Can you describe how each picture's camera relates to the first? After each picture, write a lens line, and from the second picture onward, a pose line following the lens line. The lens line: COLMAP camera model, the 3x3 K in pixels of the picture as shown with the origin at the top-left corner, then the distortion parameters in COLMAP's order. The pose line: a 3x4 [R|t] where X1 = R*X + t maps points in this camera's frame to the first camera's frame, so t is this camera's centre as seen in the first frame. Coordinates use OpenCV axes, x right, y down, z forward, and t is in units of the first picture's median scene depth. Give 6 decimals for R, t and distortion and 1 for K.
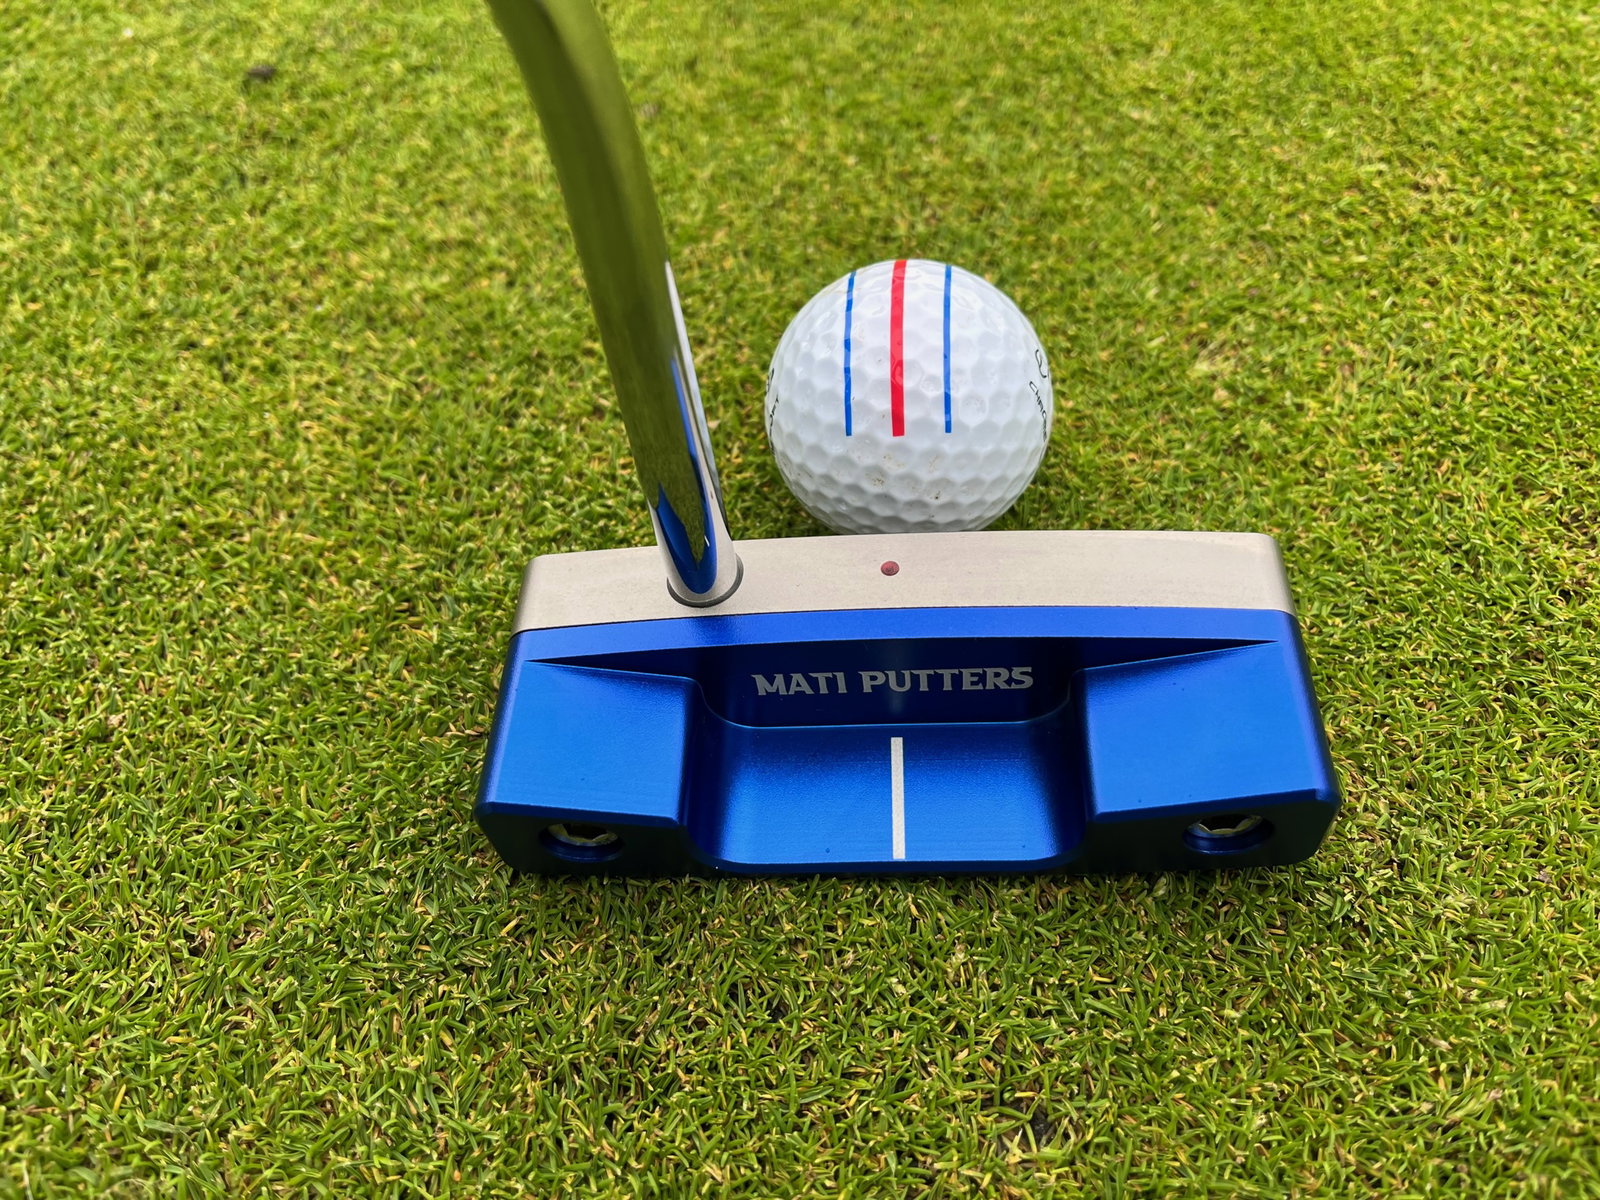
lens RADIAL K [[1269.3, 0, 803.9], [0, 1269.3, 603.5], [0, 0, 1]] dist [-0.004828, 0.000200]
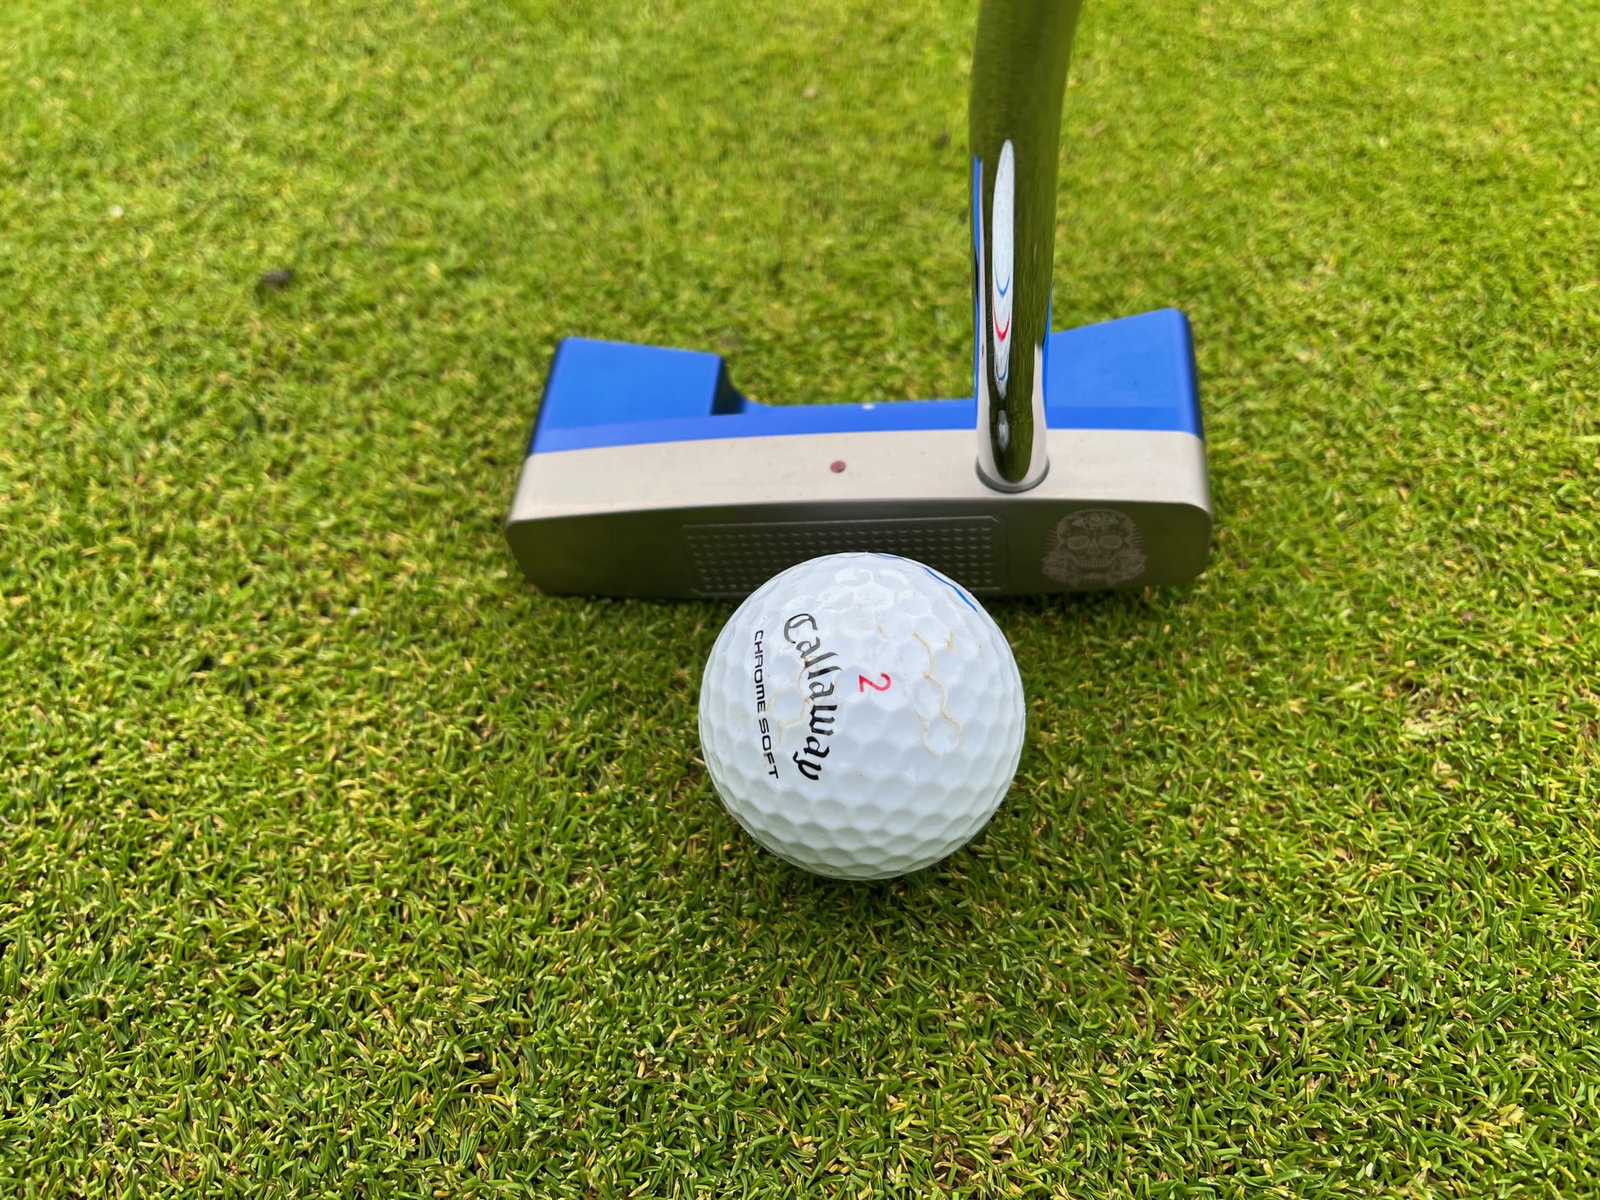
lens RADIAL K [[1269.3, 0, 803.9], [0, 1269.3, 603.5], [0, 0, 1]] dist [-0.004828, 0.000200]
pose [[0.999997, -0.002384, -0.000125, -0.083455], [0.002387, 0.999273, 0.038047, -0.278300], [0.000035, -0.038047, 0.999276, 0.153332]]
